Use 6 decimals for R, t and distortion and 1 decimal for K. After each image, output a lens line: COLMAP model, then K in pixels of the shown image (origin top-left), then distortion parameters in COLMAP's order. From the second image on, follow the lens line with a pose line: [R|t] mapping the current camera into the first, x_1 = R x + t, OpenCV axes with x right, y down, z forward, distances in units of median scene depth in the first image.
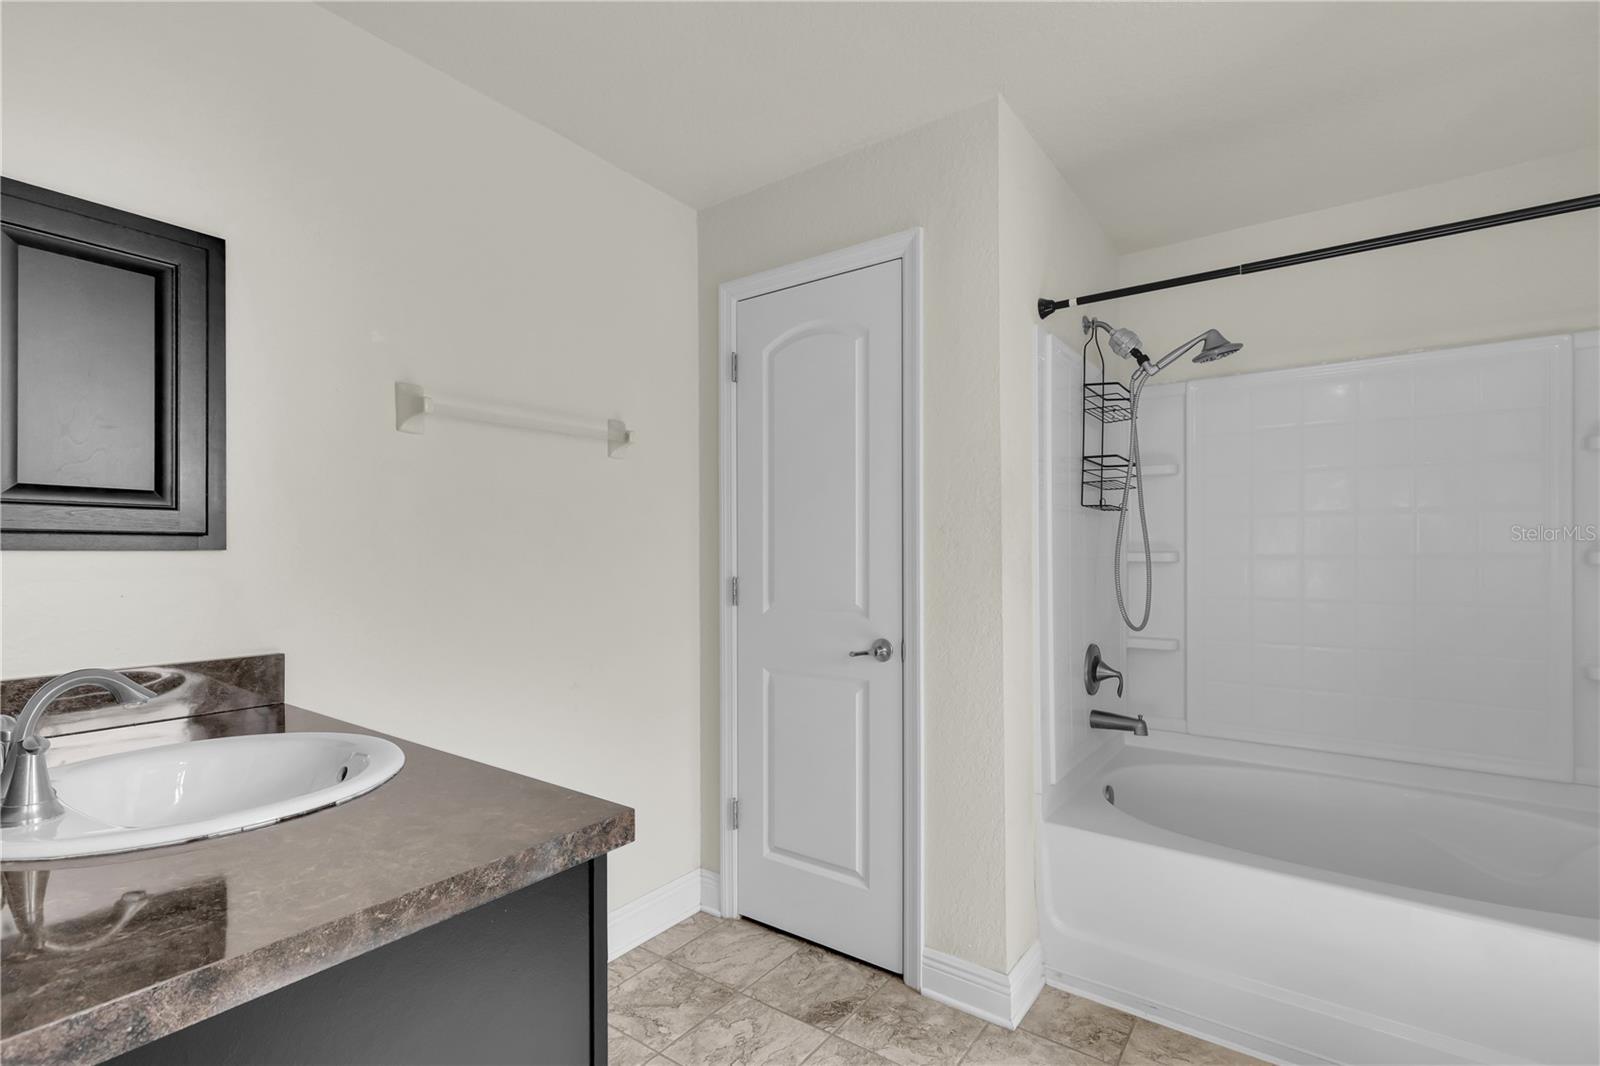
lens RADIAL K [[731.1, 0, 797.2], [0, 731.1, 542.7], [0, 0, 1]] dist [0.001209, 0.000124]
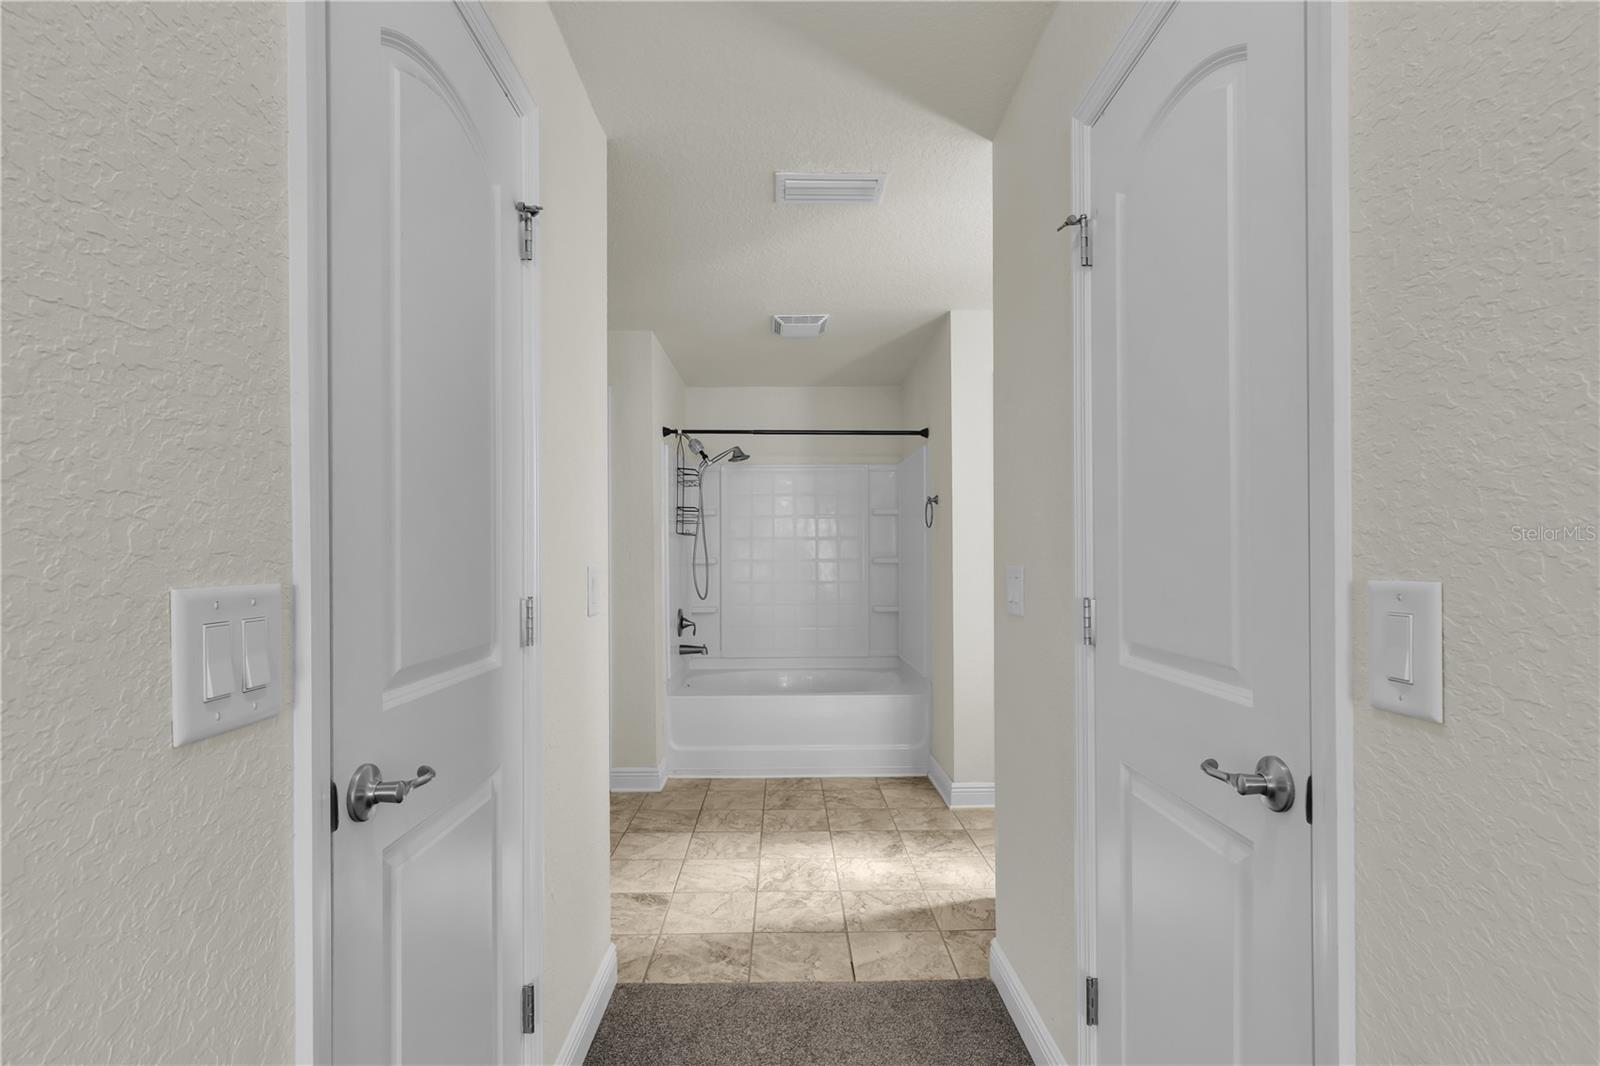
lens RADIAL K [[731.1, 0, 800.6], [0, 731.1, 544.7], [0, 0, 1]] dist [0.001209, 0.000124]
pose [[0.794507, 0.004684, 0.607236, -0.476998], [0.003747, 0.999913, -0.012616, 0.002725], [-0.607243, 0.012299, 0.794421, -0.649161]]
